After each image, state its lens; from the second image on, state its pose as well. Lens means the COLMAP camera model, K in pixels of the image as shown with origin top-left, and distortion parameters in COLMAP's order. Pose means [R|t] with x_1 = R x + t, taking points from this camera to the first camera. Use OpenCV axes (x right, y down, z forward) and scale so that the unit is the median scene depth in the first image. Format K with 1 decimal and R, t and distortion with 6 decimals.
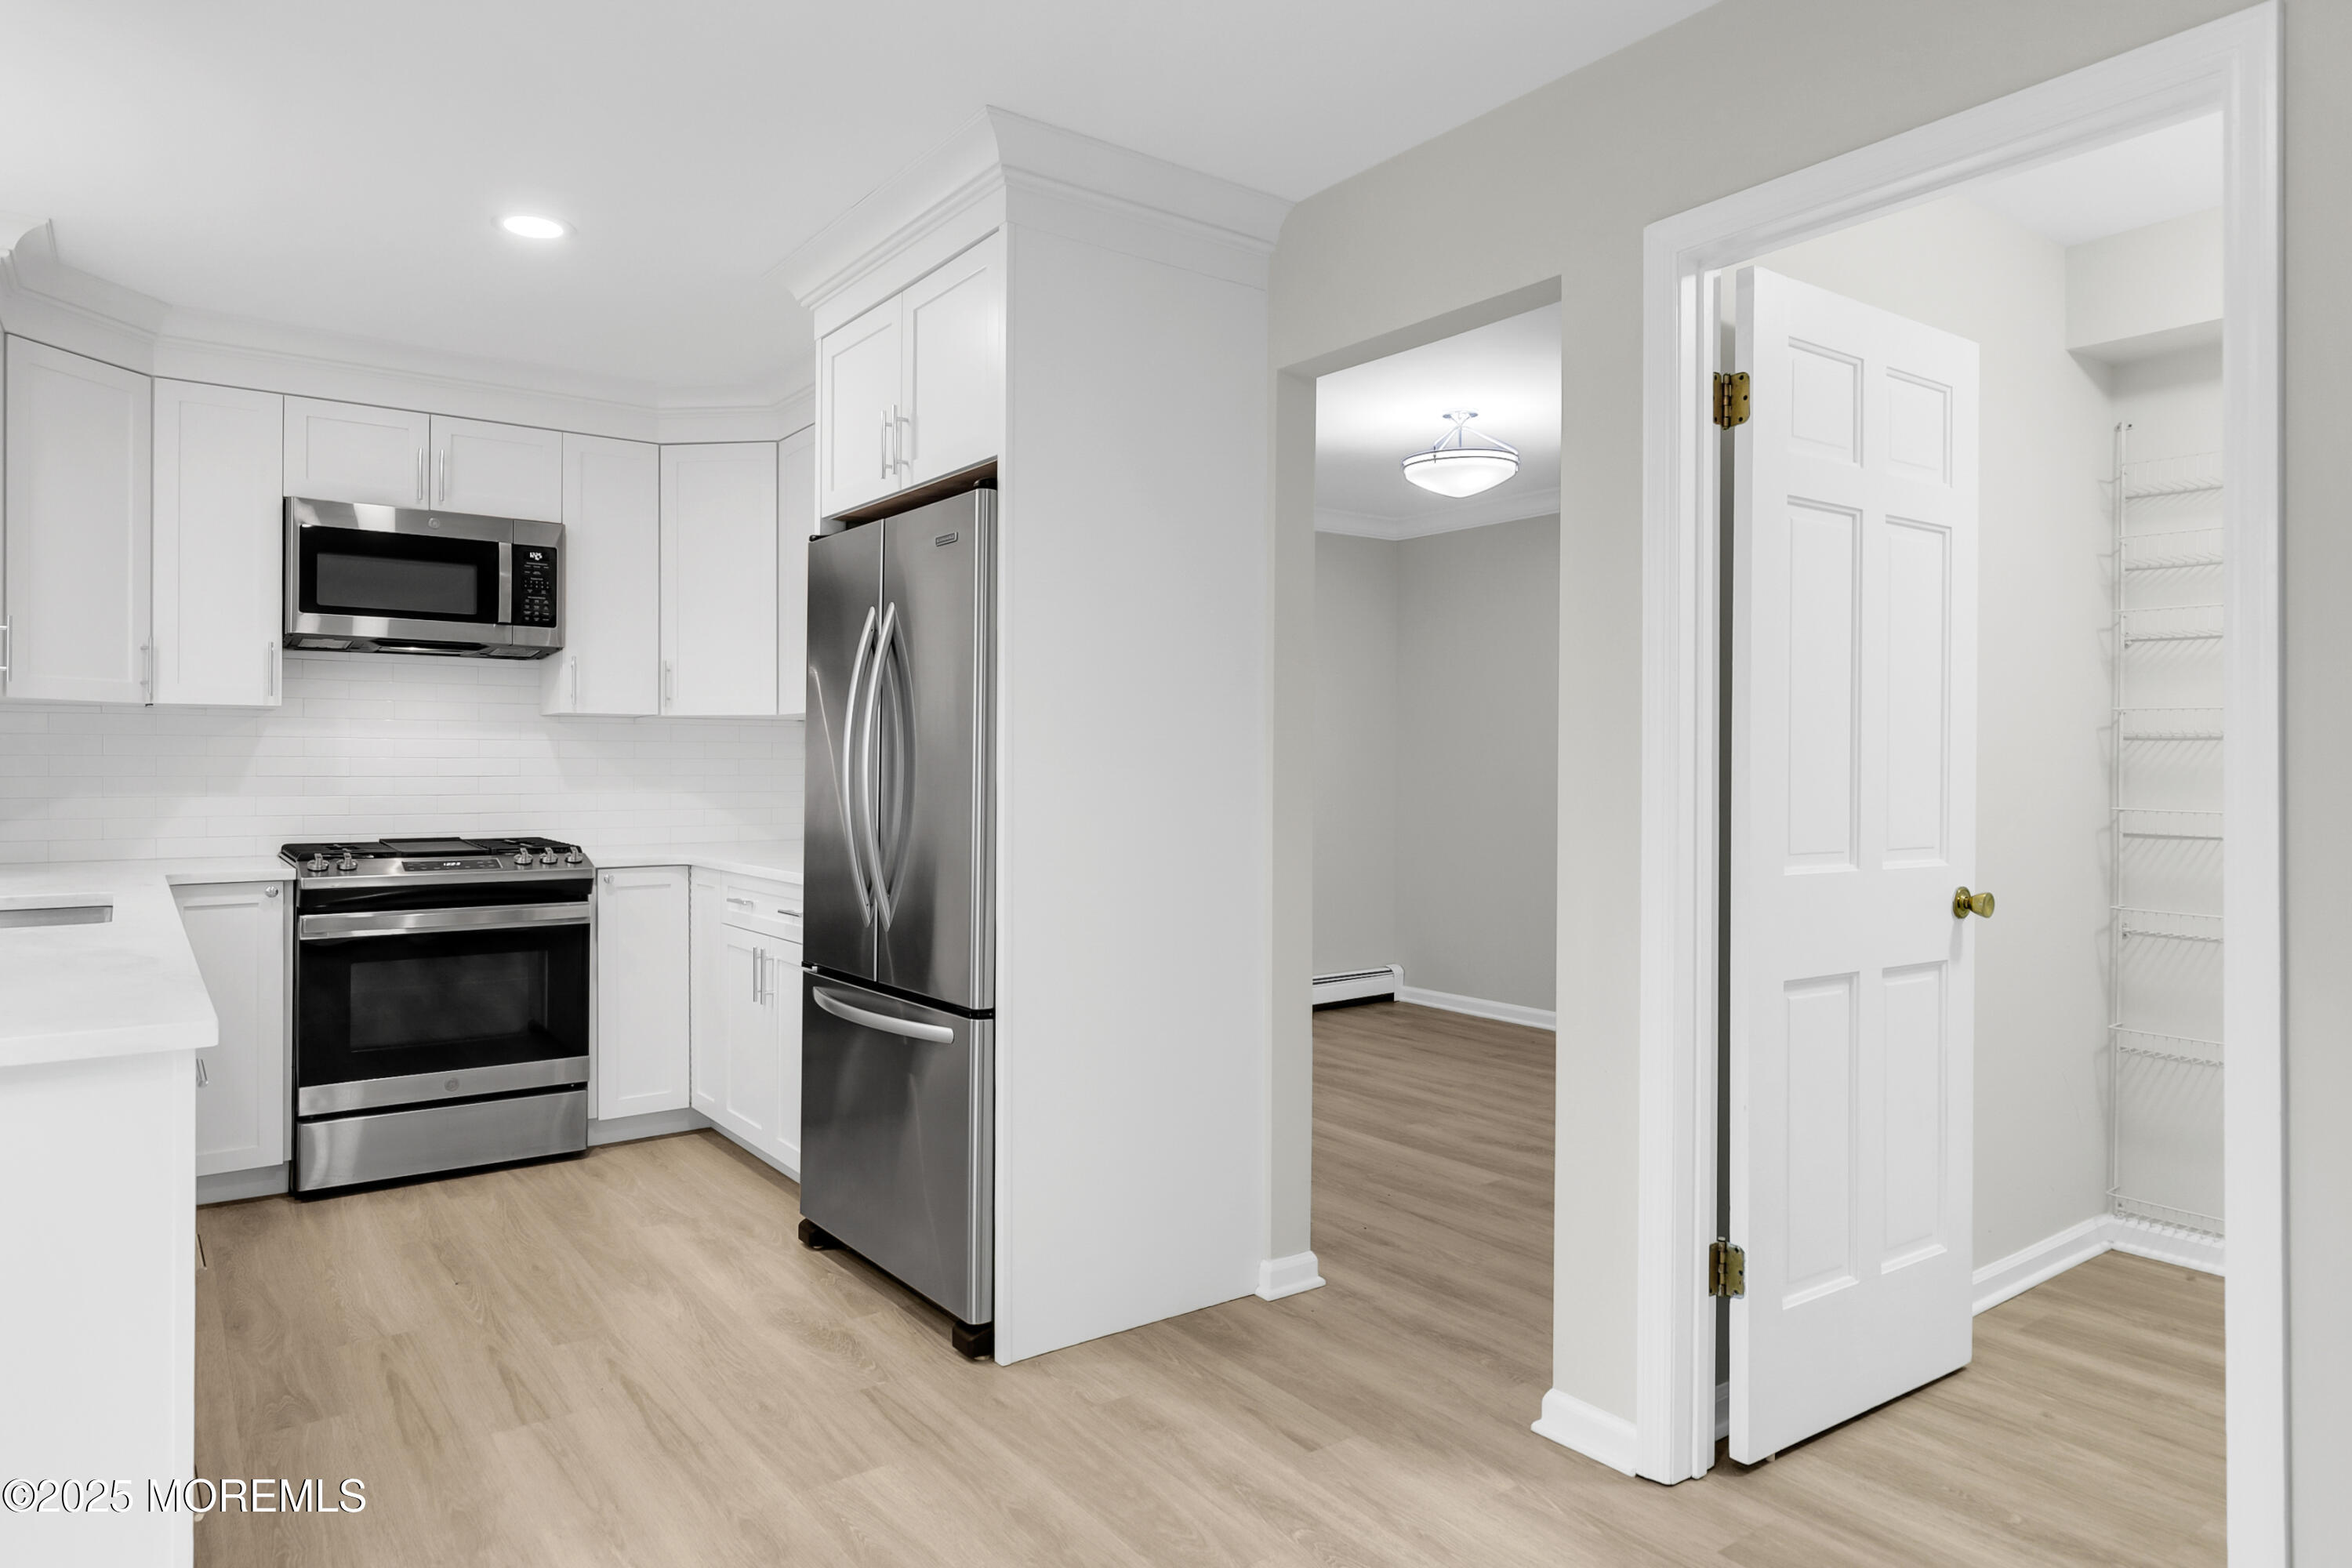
lens RADIAL K [[1392.9, 0, 1181.7], [0, 1392.9, 762.1], [0, 0, 1]] dist [0.002919, -0.000027]
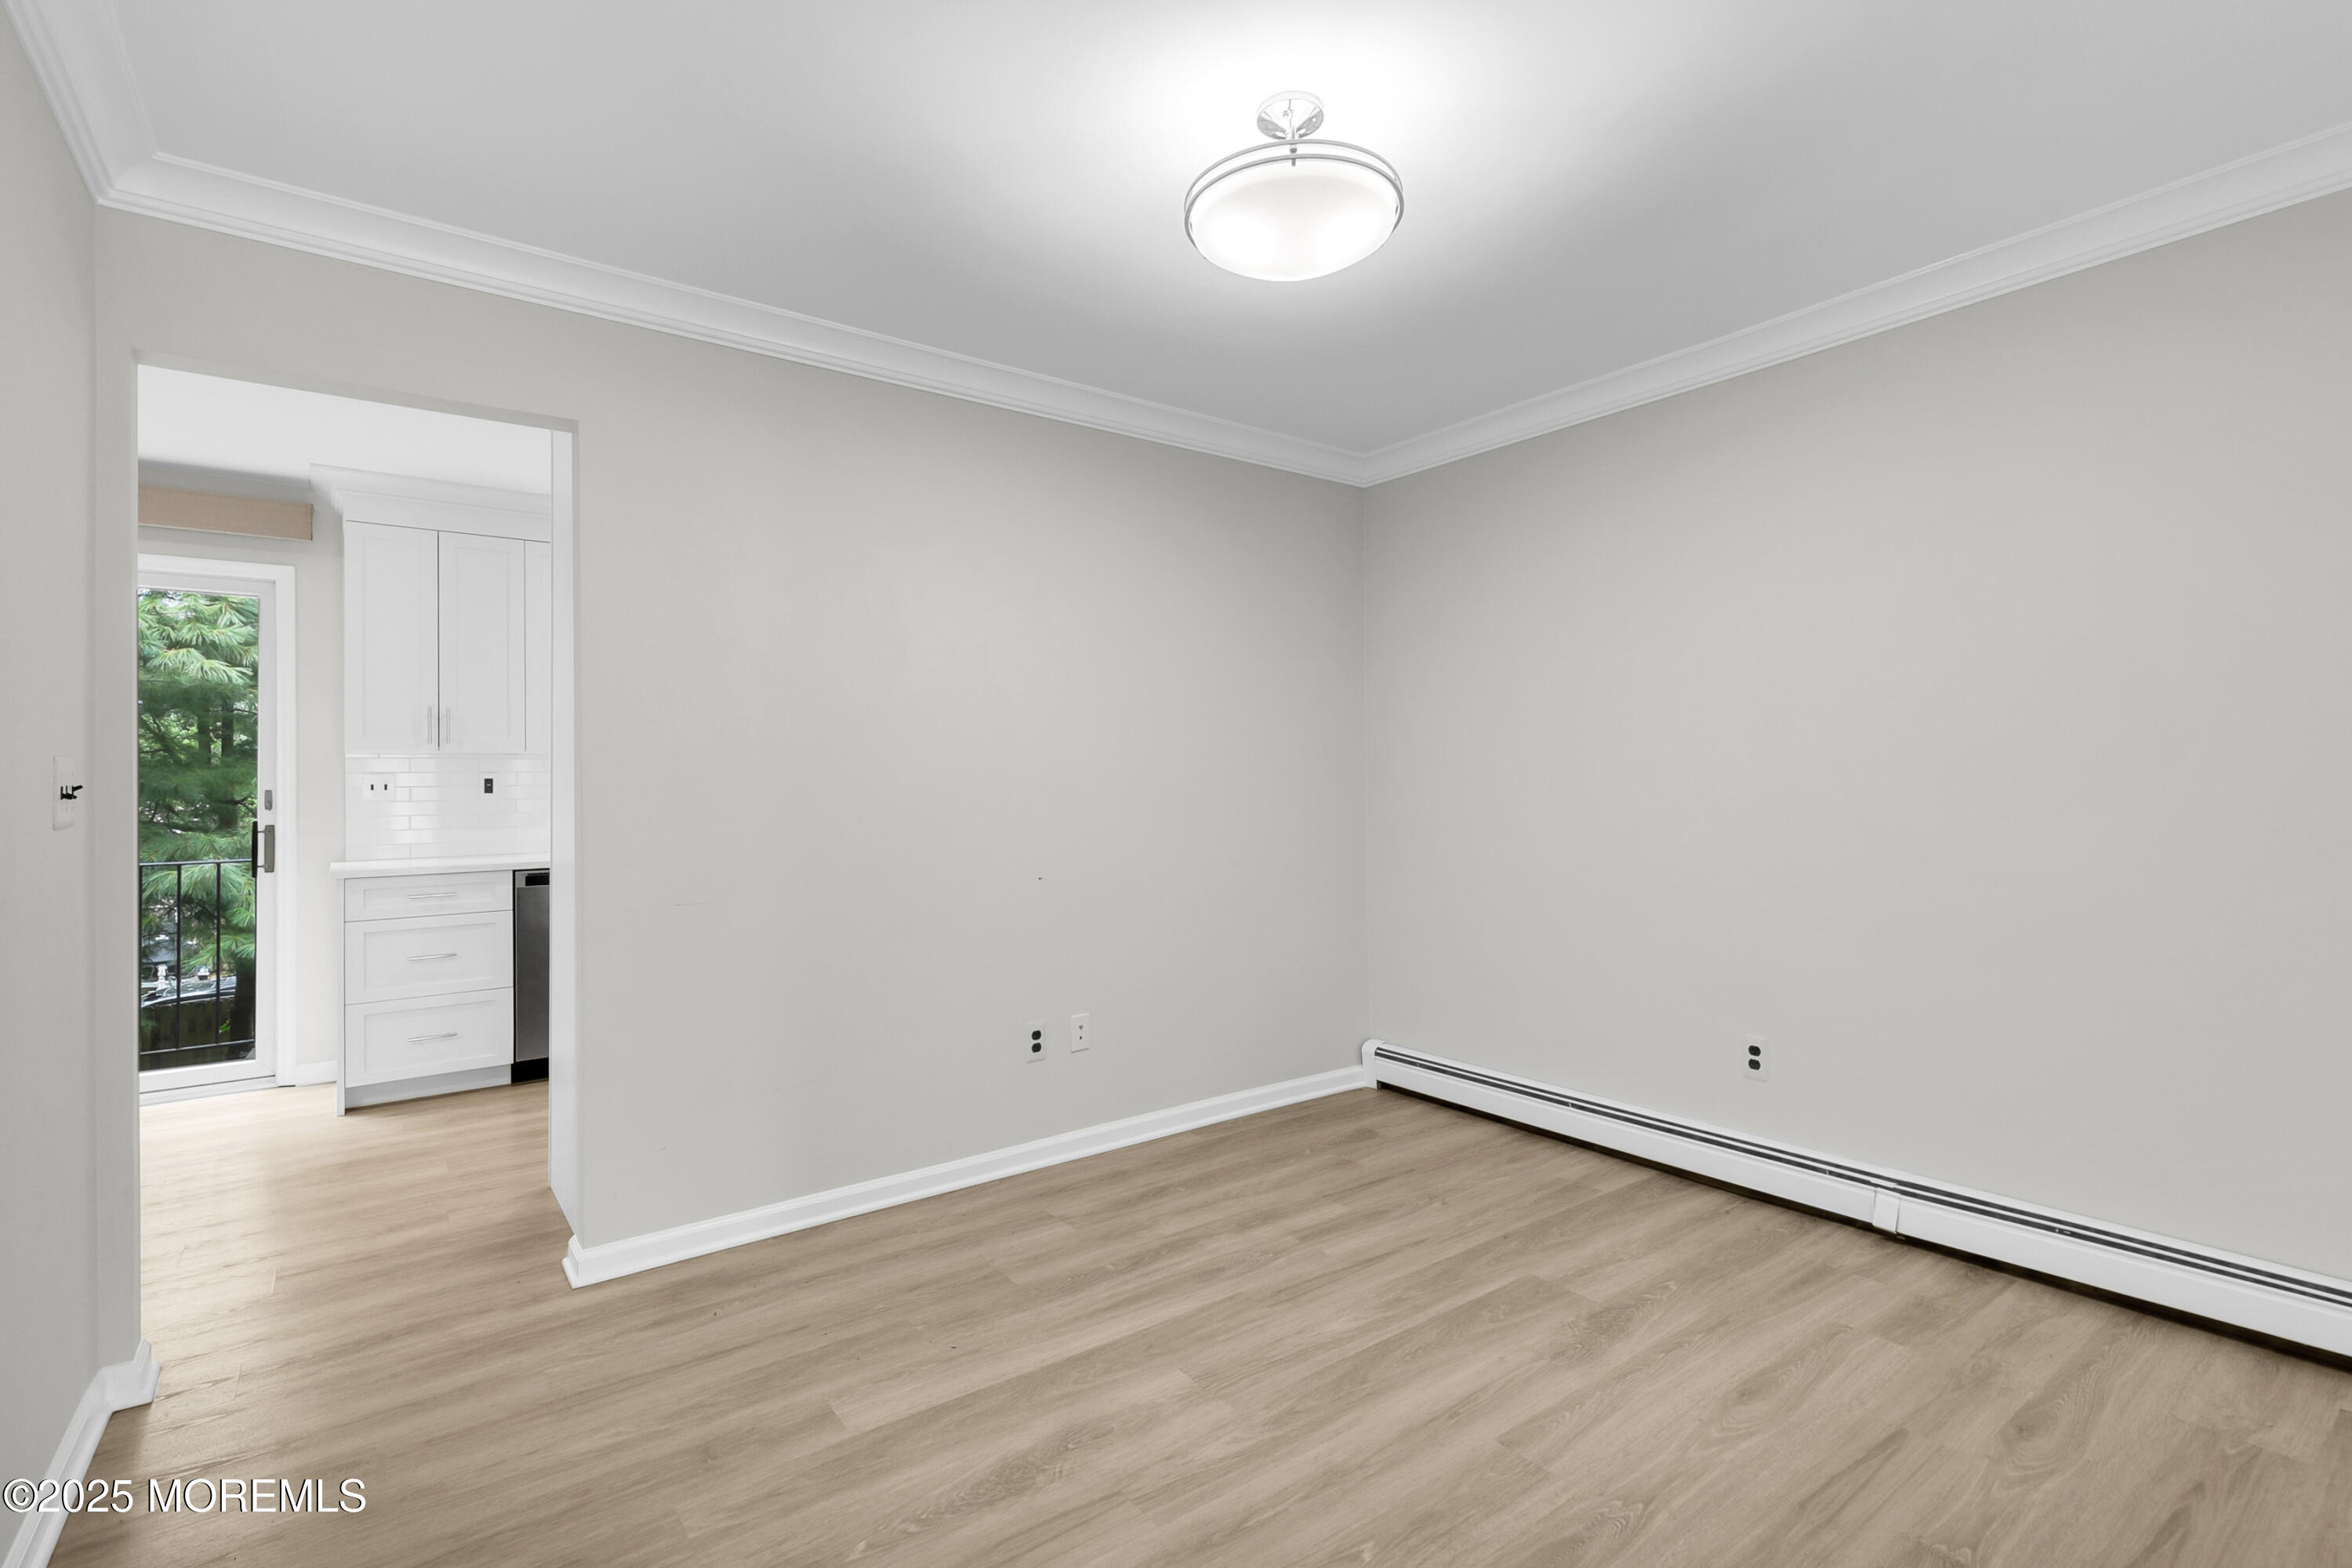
lens RADIAL K [[1072.3, 0, 1200.1], [0, 1072.3, 760.2], [0, 0, 1]] dist [0.003825, -0.000952]
pose [[0.028690, -0.015538, -0.999468, 0.753982], [0.018643, 0.999714, -0.015007, 0.000064], [0.999414, -0.018203, 0.028972, 1.180714]]
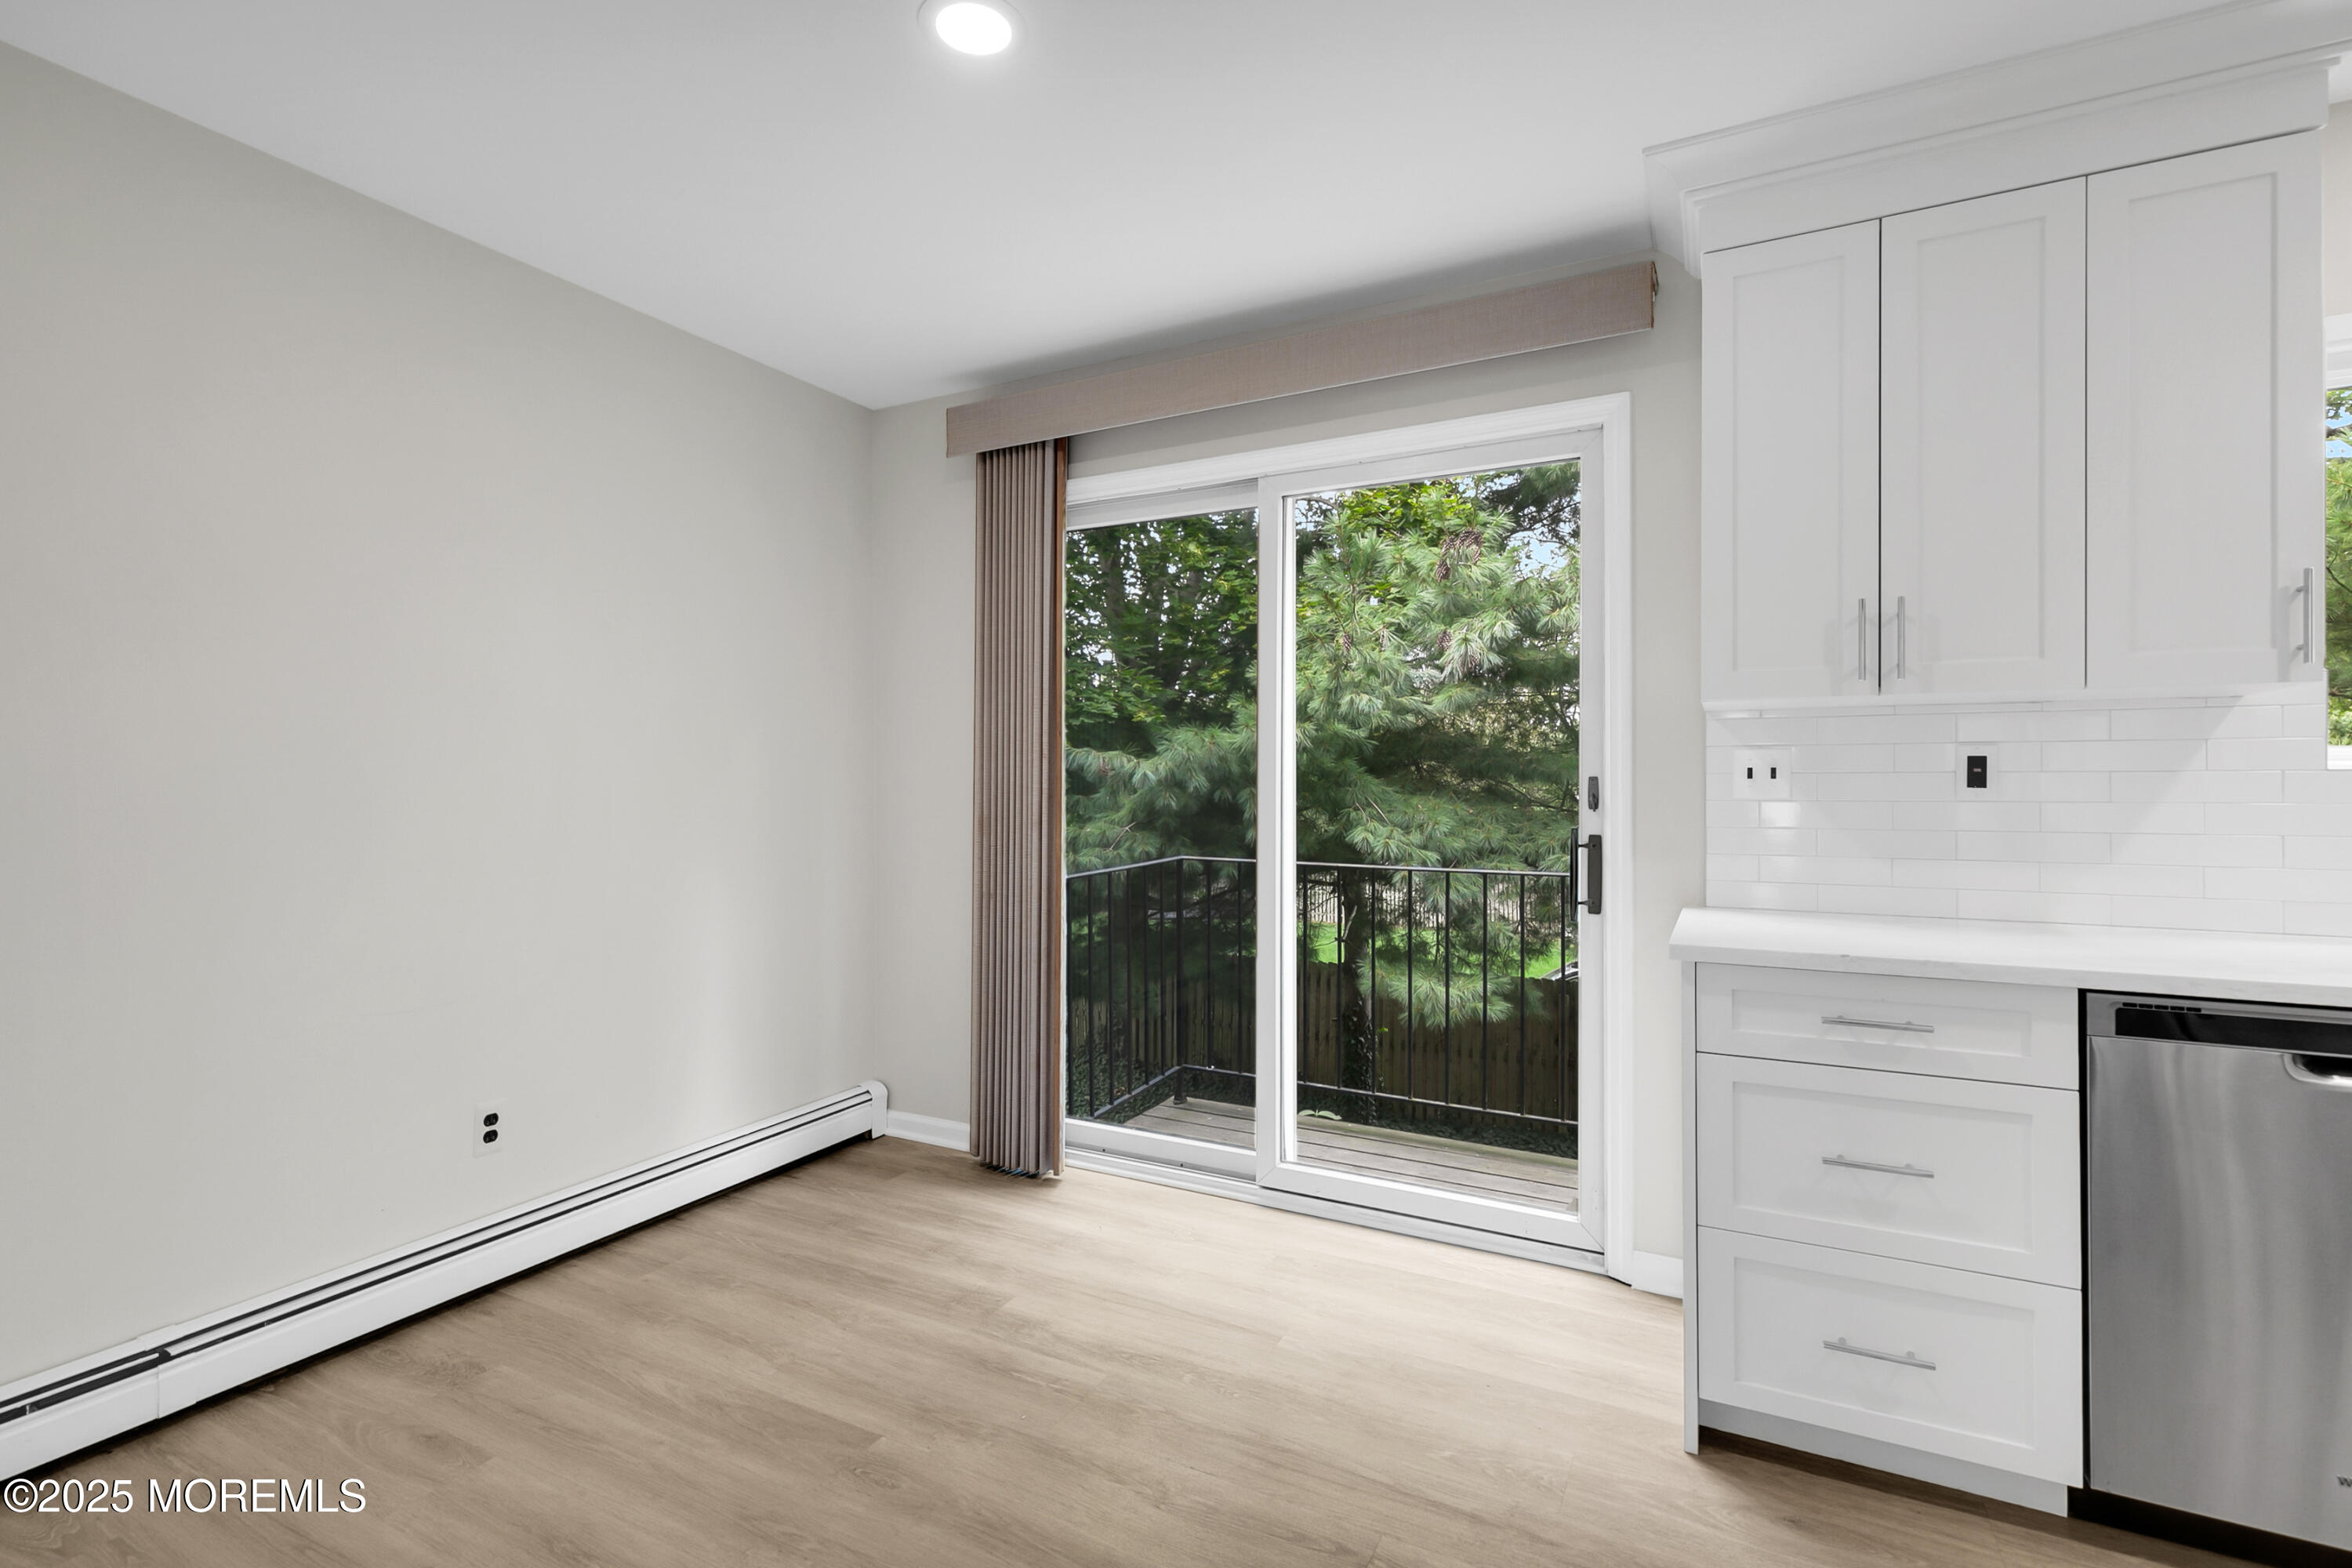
lens RADIAL K [[1072.3, 0, 1161.1], [0, 1072.3, 783.0], [0, 0, 1]] dist [0.003825, -0.000952]
pose [[-0.904714, -0.000202, -0.426019, 0.147564], [0.002319, 0.999983, -0.005400, 0.003359], [0.426013, -0.005873, -0.904698, 0.741792]]
